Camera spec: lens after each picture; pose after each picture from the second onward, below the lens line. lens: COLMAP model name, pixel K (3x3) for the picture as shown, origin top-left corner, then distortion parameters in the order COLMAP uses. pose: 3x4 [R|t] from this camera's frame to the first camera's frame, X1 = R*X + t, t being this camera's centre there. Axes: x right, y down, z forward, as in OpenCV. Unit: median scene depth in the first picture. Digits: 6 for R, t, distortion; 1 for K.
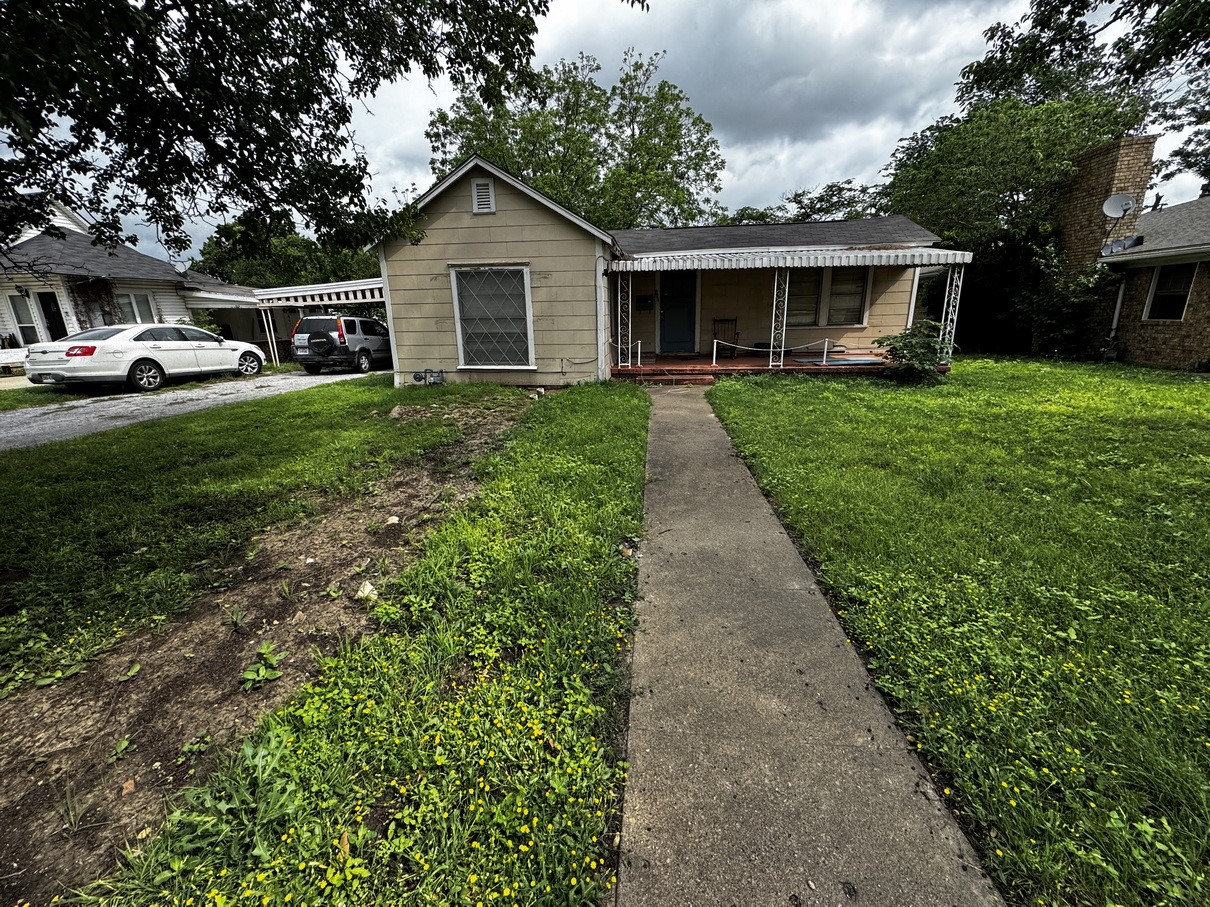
lens RADIAL K [[489.4, 0, 604.9], [0, 489.4, 453.8], [0, 0, 1]] dist [-0.001247, 0.000260]
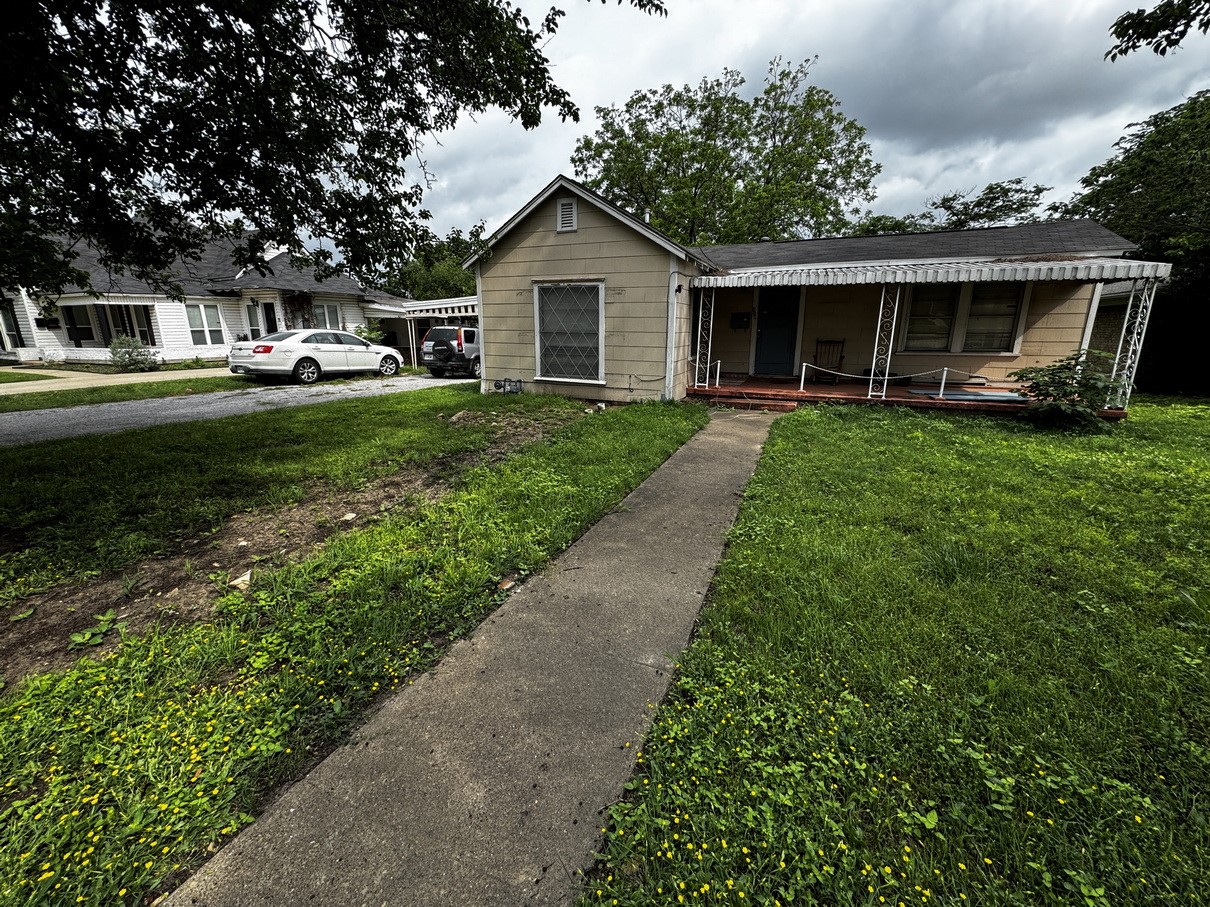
lens RADIAL K [[489.4, 0, 606.2], [0, 489.4, 453.2], [0, 0, 1]] dist [-0.001247, 0.000260]
pose [[0.955771, 0.095964, -0.278016, 0.144692], [-0.104513, 0.994394, -0.016057, -0.016323], [0.274917, 0.044404, 0.960442, 0.046323]]
